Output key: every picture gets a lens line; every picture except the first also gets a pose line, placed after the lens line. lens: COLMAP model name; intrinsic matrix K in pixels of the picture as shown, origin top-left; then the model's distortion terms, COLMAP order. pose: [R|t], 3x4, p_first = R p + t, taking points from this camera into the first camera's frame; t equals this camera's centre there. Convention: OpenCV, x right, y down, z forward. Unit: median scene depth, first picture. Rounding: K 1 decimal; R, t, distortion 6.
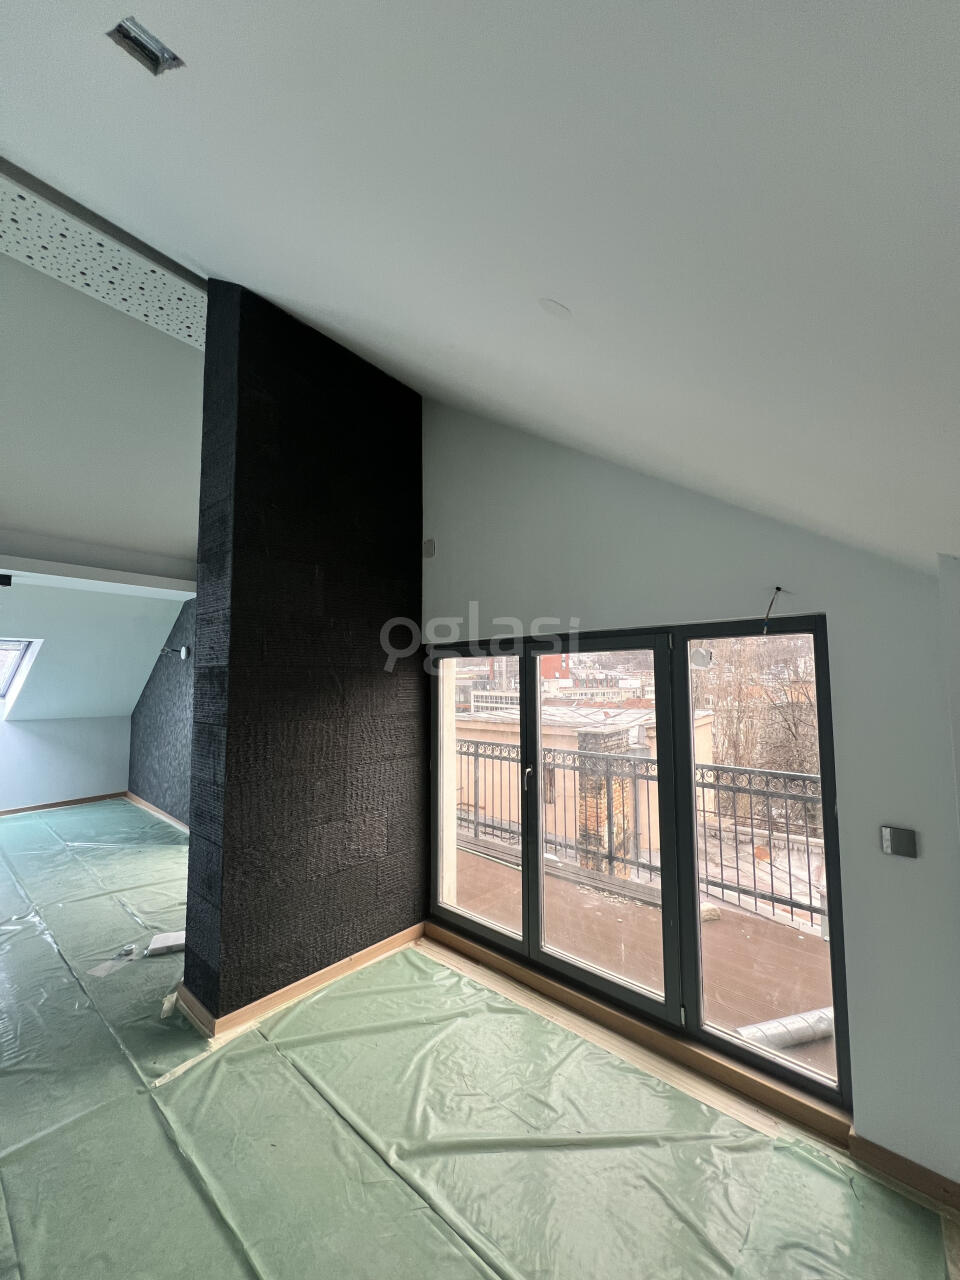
lens RADIAL K [[512.3, 0, 478.4], [0, 512.3, 640.1], [0, 0, 1]] dist [-0.002802, 0.000243]
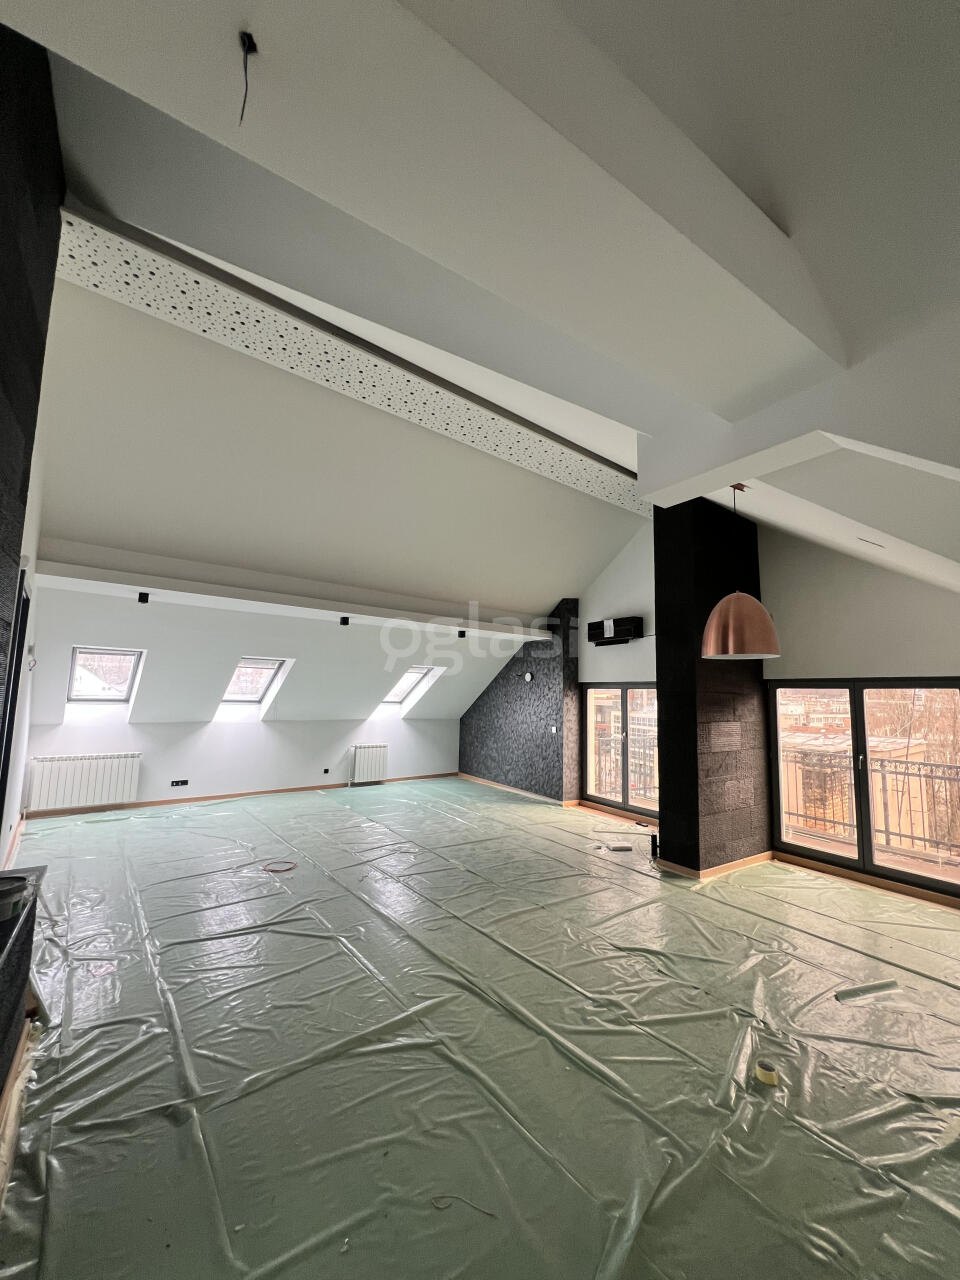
lens RADIAL K [[509.5, 0, 479.6], [0, 509.5, 638.5], [0, 0, 1]] dist [-0.004310, 0.000665]
pose [[0.968083, 0.001270, -0.250625, -0.580210], [-0.011127, 0.999219, -0.037913, -0.050774], [0.250381, 0.039492, 0.967342, -0.792127]]
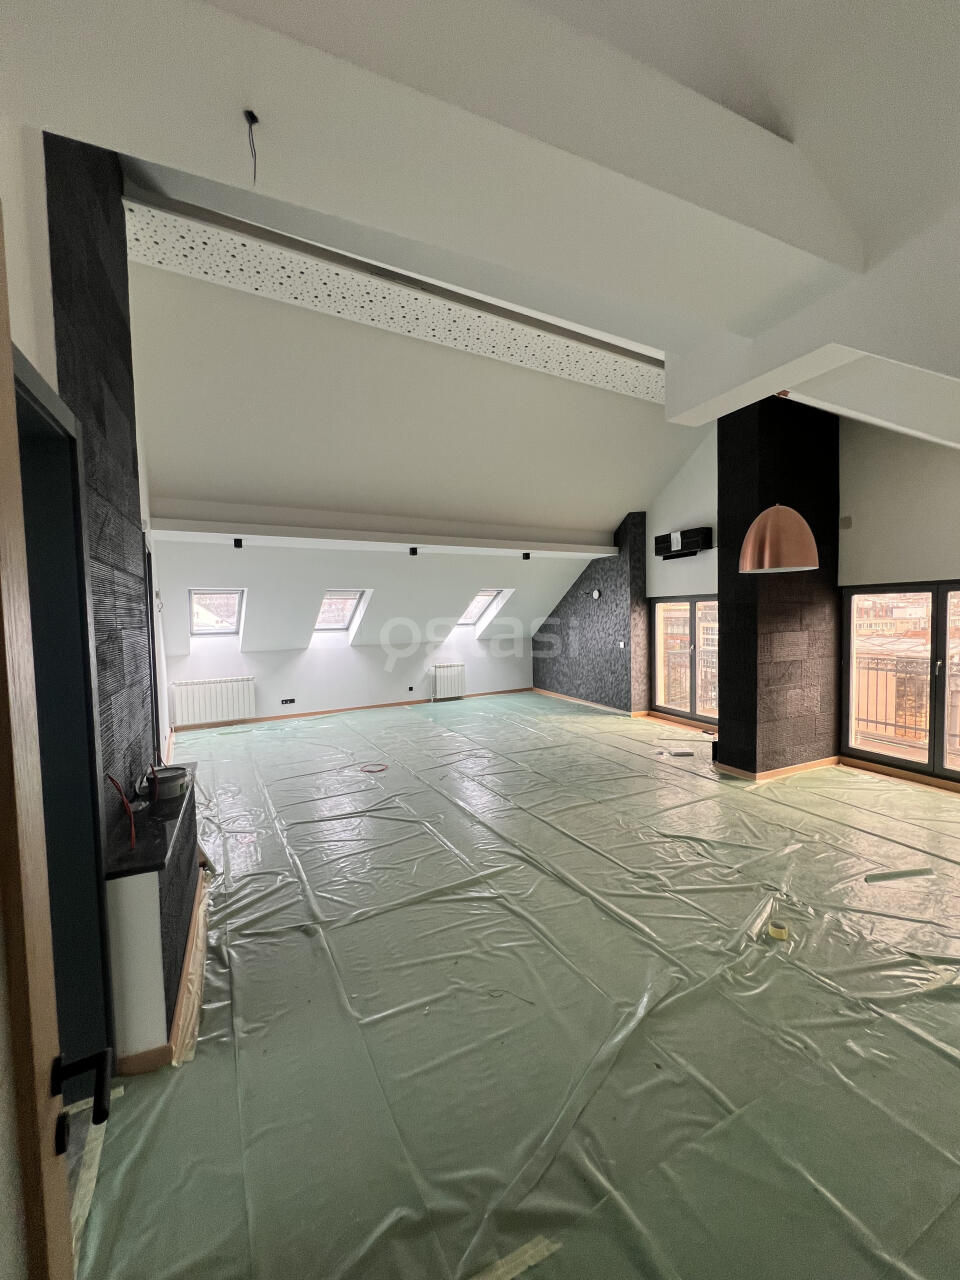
lens RADIAL K [[509.5, 0, 480.3], [0, 509.5, 637.6], [0, 0, 1]] dist [-0.004310, 0.000665]
pose [[0.917421, 0.005775, -0.397876, -0.495248], [0.044348, 0.992182, 0.116658, -0.066128], [0.395439, -0.124669, 0.909992, -0.861172]]
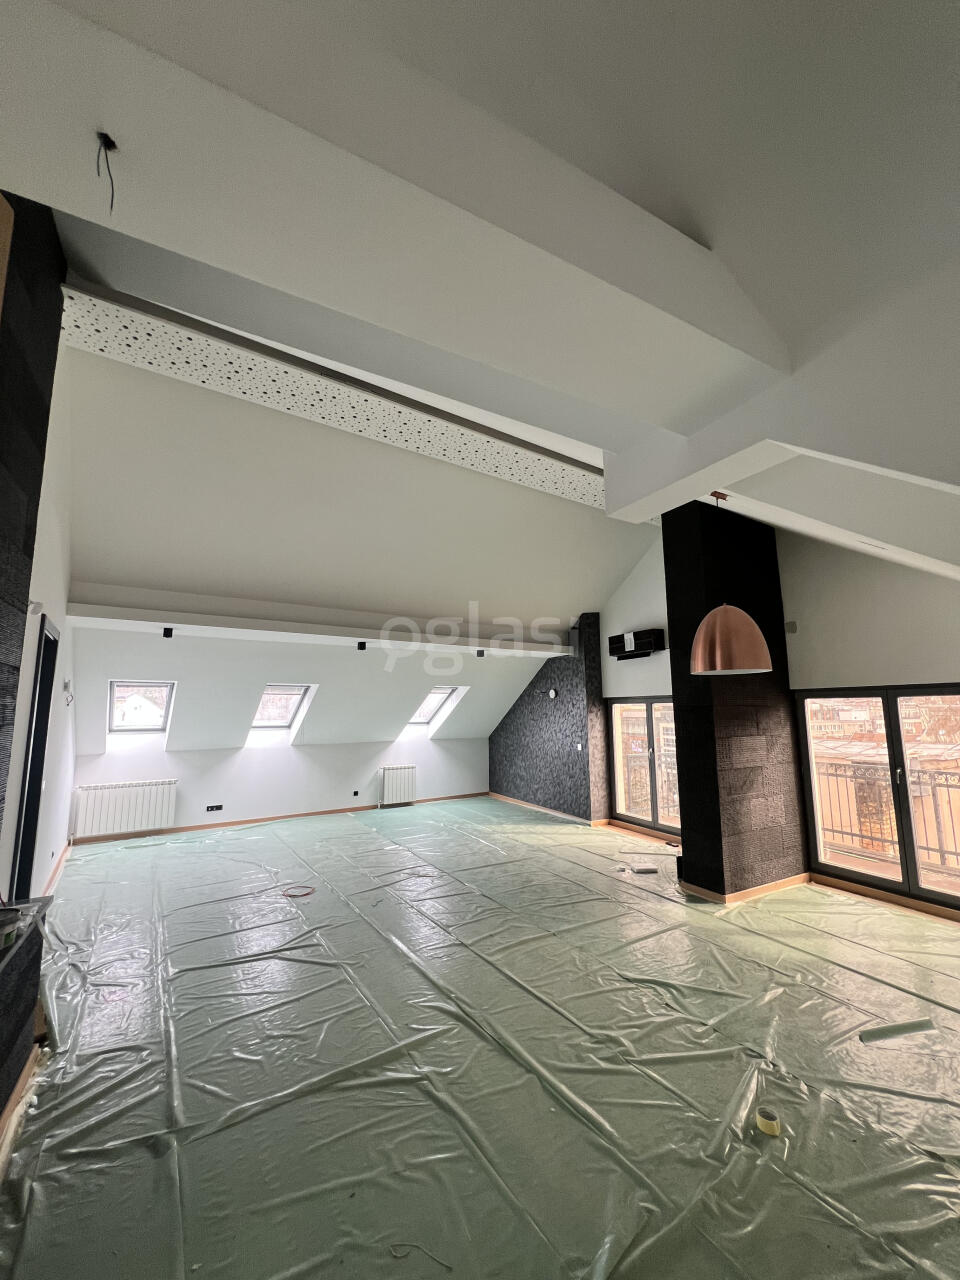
lens RADIAL K [[509.5, 0, 479.9], [0, 509.5, 638.6], [0, 0, 1]] dist [-0.004310, 0.000665]
pose [[0.943658, -0.046960, -0.327574, -0.485503], [0.025709, 0.997292, -0.068907, -0.064354], [0.329923, 0.056603, 0.942309, -0.764133]]
